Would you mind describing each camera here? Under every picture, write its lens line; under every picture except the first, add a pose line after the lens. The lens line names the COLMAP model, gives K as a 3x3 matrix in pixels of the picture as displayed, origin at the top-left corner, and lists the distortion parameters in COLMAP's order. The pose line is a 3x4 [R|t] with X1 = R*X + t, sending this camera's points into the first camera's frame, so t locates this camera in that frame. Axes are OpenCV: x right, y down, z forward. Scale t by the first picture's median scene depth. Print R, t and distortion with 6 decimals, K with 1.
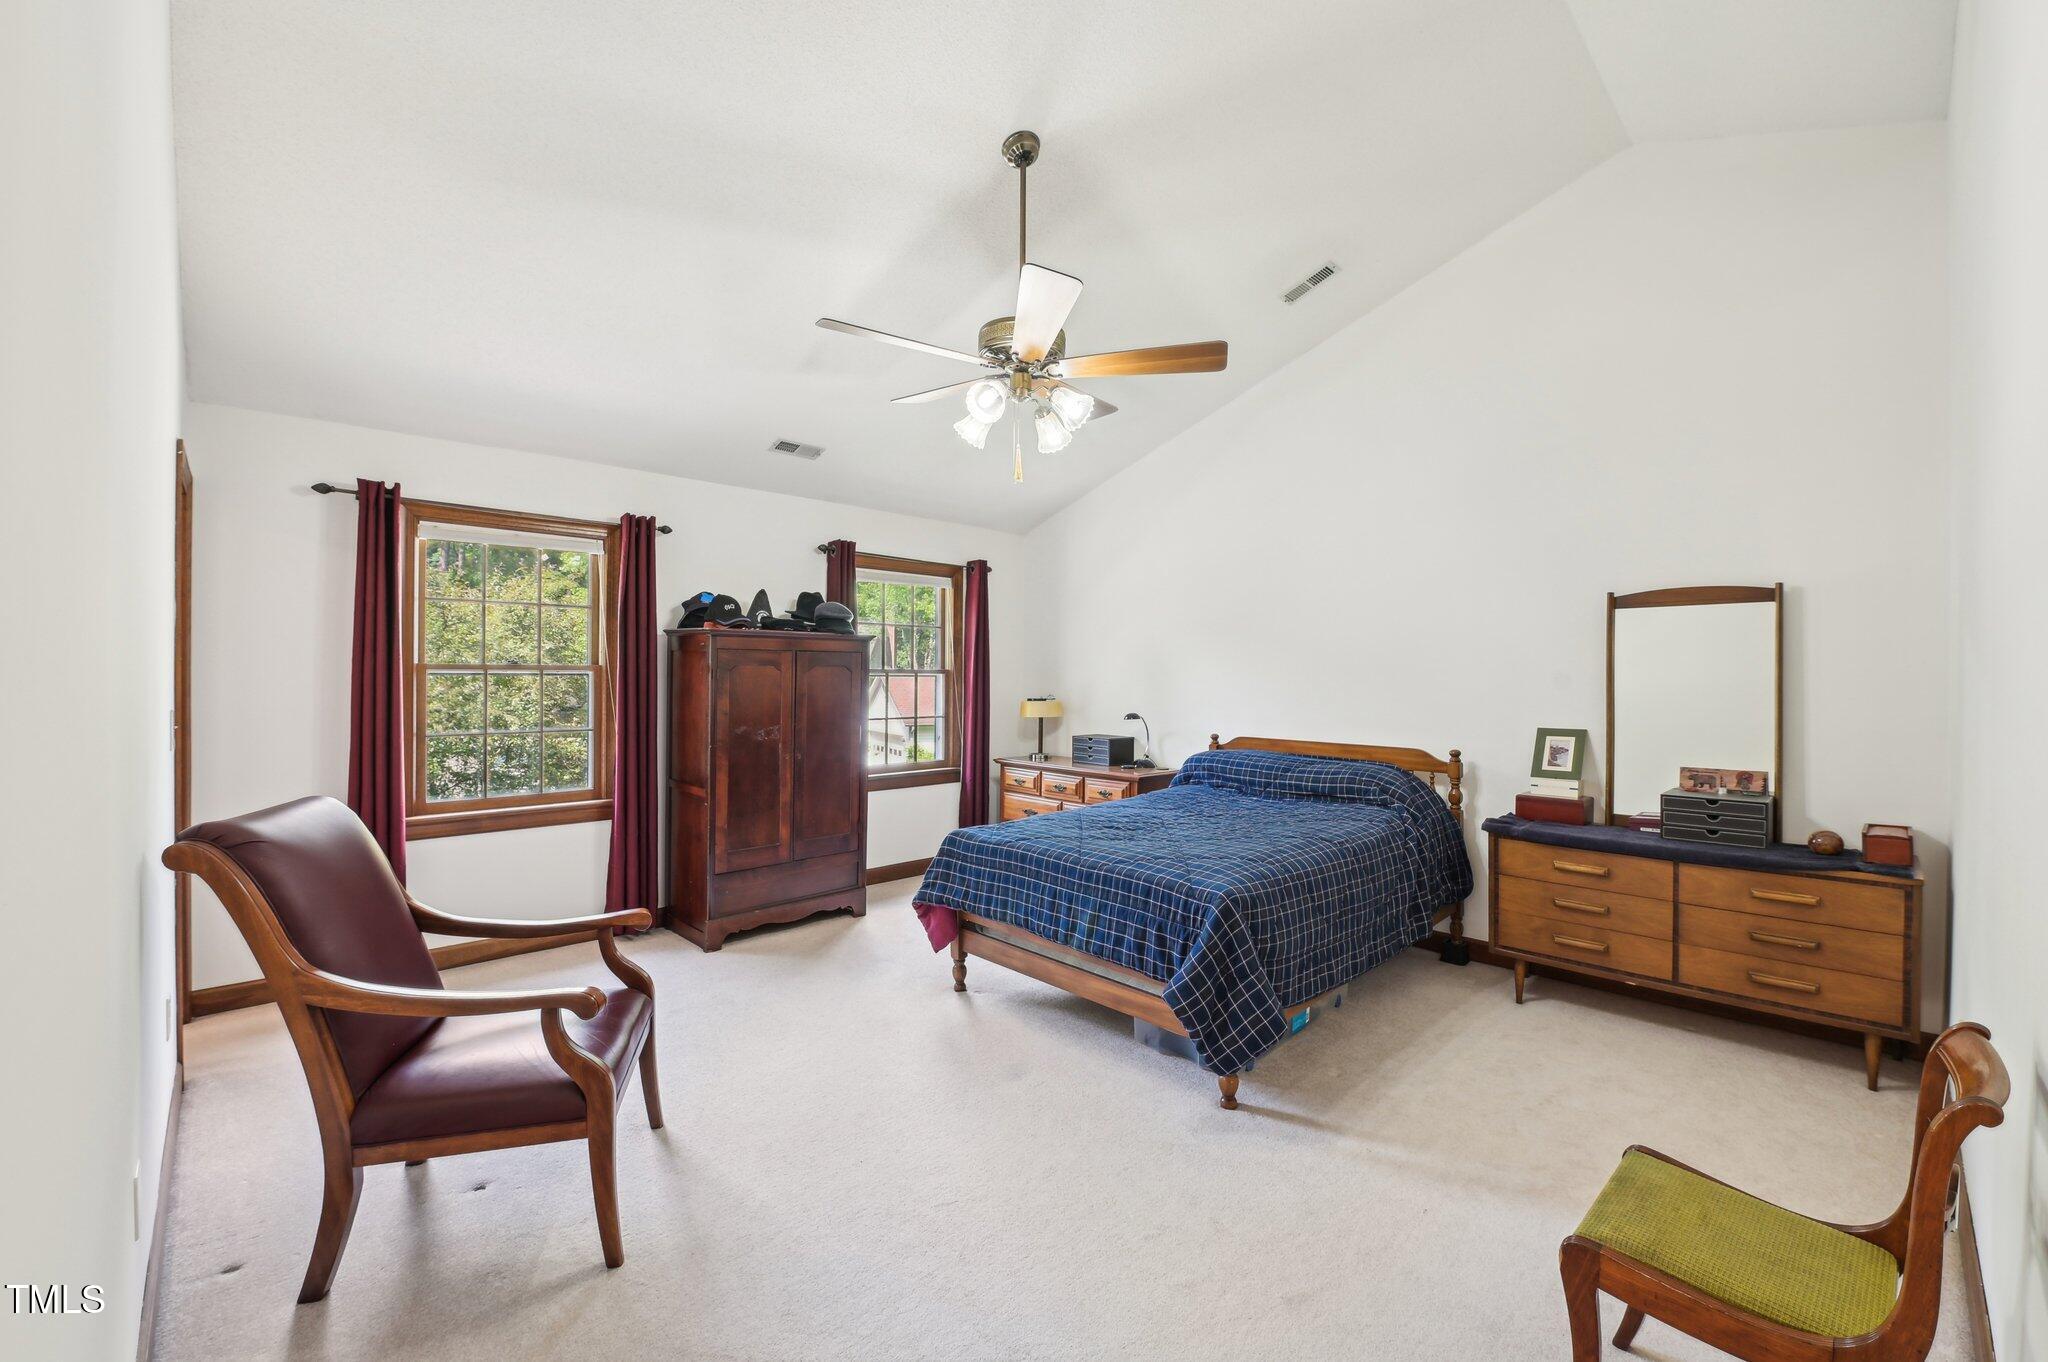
lens RADIAL K [[857.5, 0, 1025.0], [0, 857.5, 675.5], [0, 0, 1]] dist [-0.001134, -0.000088]
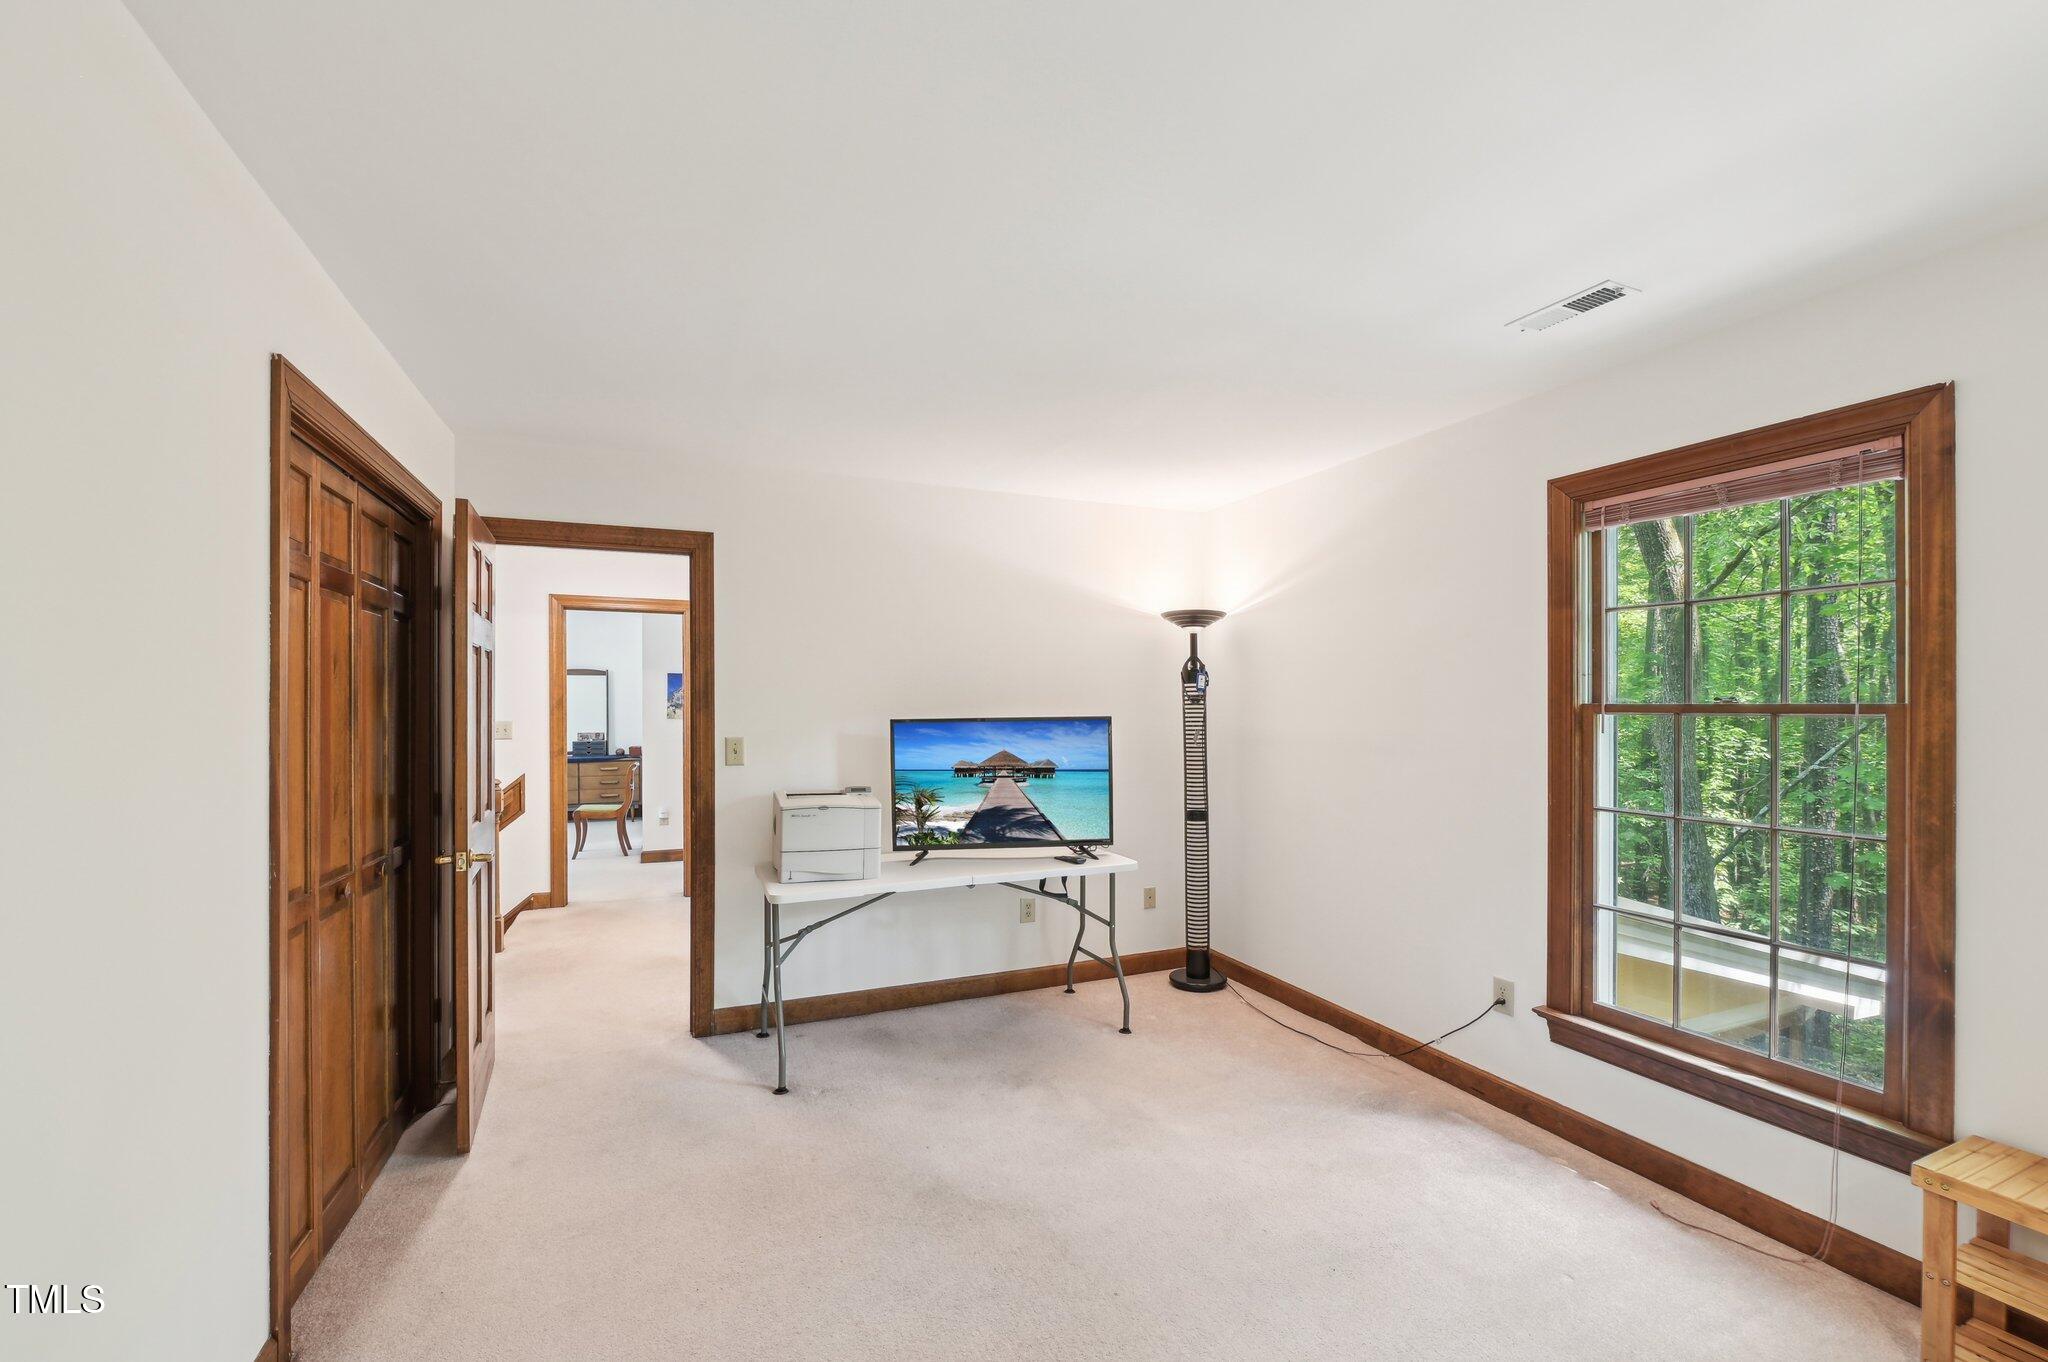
lens RADIAL K [[844.0, 0, 1023.1], [0, 844.0, 710.6], [0, 0, 1]] dist [-0.017728, -0.002281]
pose [[0.368766, -0.008179, 0.929486, -1.345019], [0.003596, 0.999966, 0.007372, 0.020432], [-0.929515, 0.000623, 0.368783, -1.470140]]
